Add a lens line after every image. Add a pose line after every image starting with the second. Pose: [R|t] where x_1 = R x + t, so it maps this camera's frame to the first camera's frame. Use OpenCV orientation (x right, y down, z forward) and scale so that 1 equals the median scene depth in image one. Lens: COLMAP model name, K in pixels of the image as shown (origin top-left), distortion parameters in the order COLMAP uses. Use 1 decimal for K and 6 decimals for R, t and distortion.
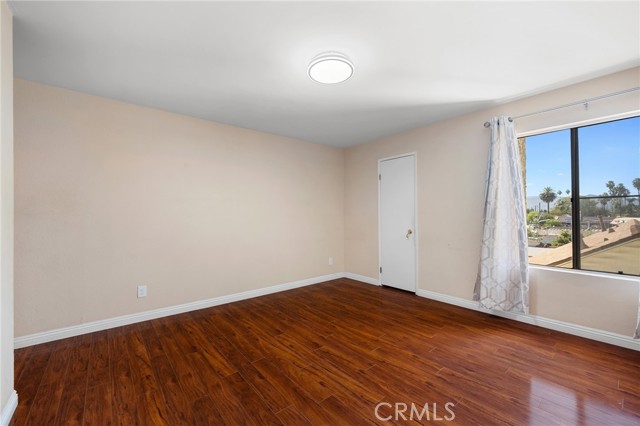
lens RADIAL K [[264.6, 0, 319.8], [0, 264.6, 213.4], [0, 0, 1]] dist [-0.009618, -0.000547]
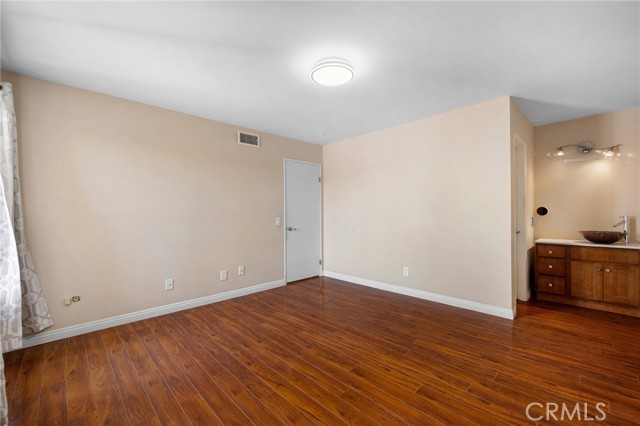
lens RADIAL K [[264.6, 0, 319.8], [0, 264.6, 213.4], [0, 0, 1]] dist [-0.009618, -0.000547]
pose [[-0.996882, 0.015759, -0.077311, 0.174308], [0.015763, 0.999876, 0.000548, 0.007896], [0.077310, -0.000673, -0.997007, 1.961239]]
